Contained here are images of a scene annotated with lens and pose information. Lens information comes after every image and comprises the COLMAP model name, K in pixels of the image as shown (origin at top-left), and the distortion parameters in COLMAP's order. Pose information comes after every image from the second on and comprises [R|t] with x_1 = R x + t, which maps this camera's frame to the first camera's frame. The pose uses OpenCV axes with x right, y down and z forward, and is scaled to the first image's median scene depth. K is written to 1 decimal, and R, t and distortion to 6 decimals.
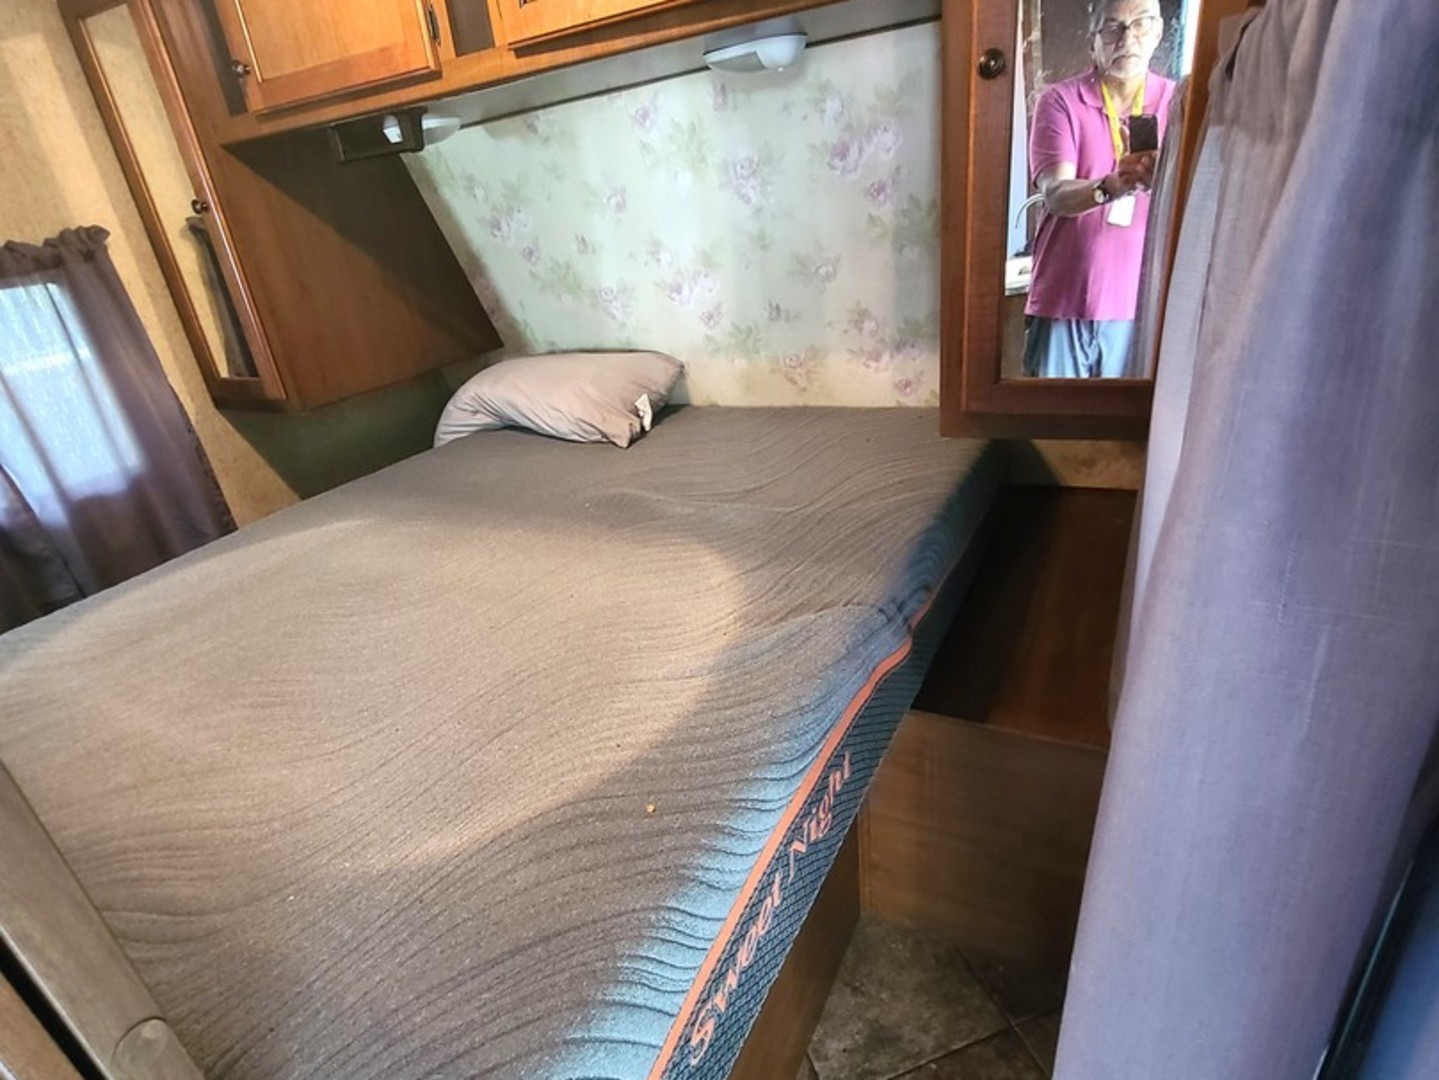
lens RADIAL K [[772.4, 0, 713.4], [0, 772.4, 550.1], [0, 0, 1]] dist [-0.001936, -0.001191]
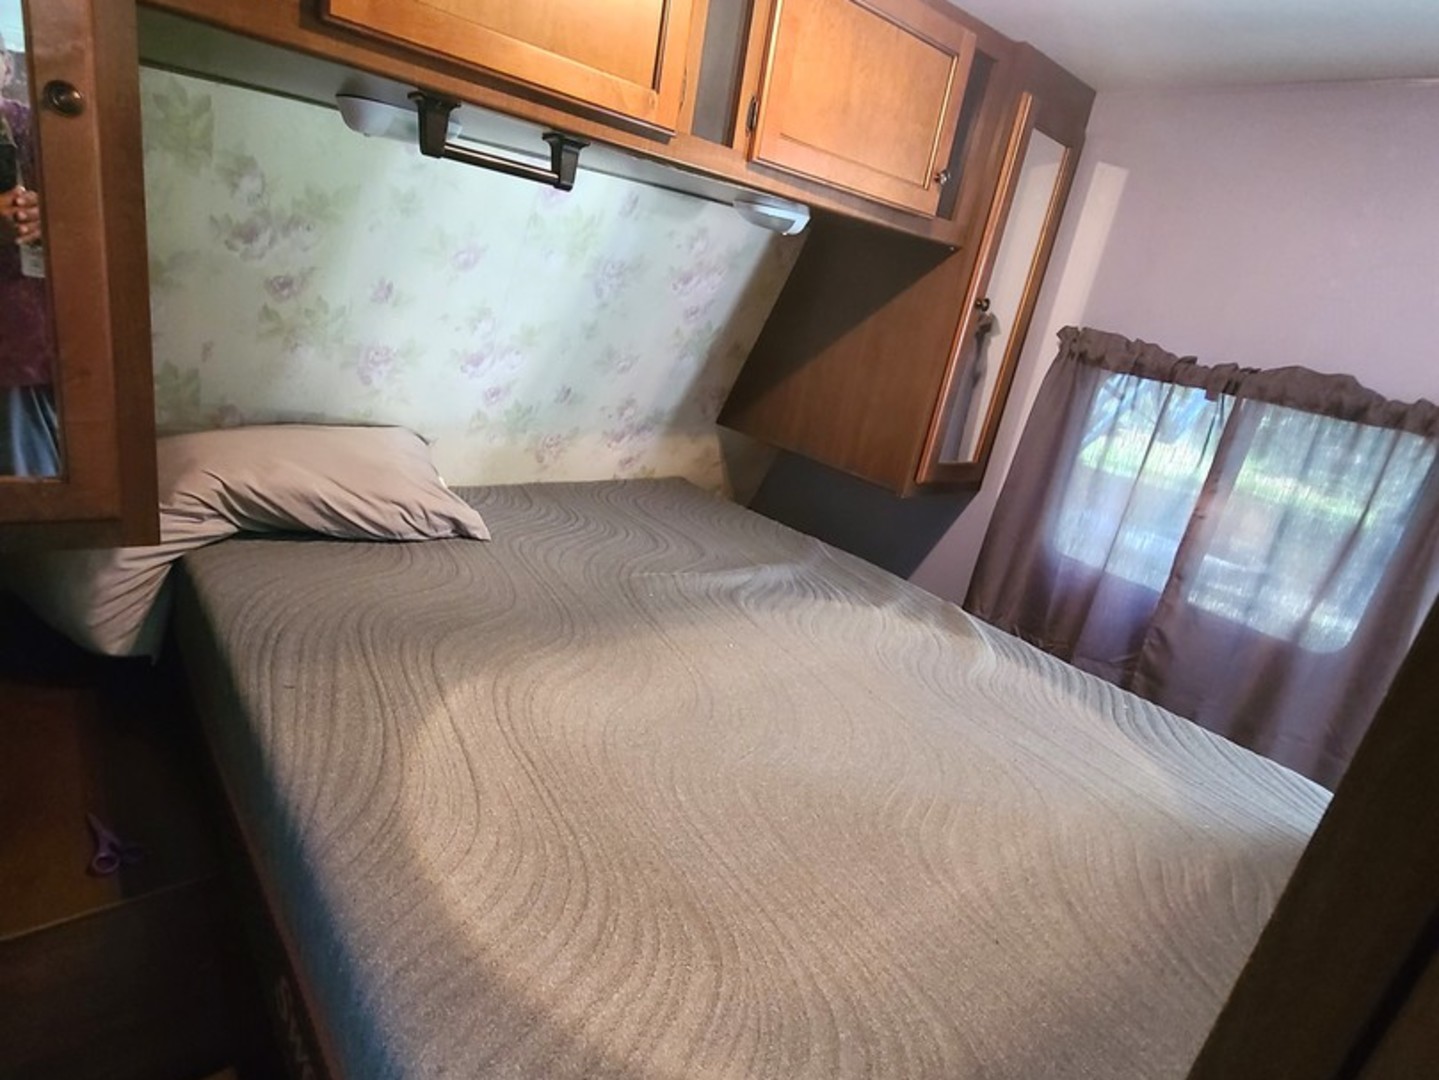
lens RADIAL K [[772.4, 0, 714.0], [0, 772.4, 535.2], [0, 0, 1]] dist [-0.001936, -0.001191]
pose [[0.363811, -0.106034, 0.925418, -0.851485], [0.198355, 0.979531, 0.034254, -0.123237], [-0.910108, 0.171099, 0.377397, 0.473580]]
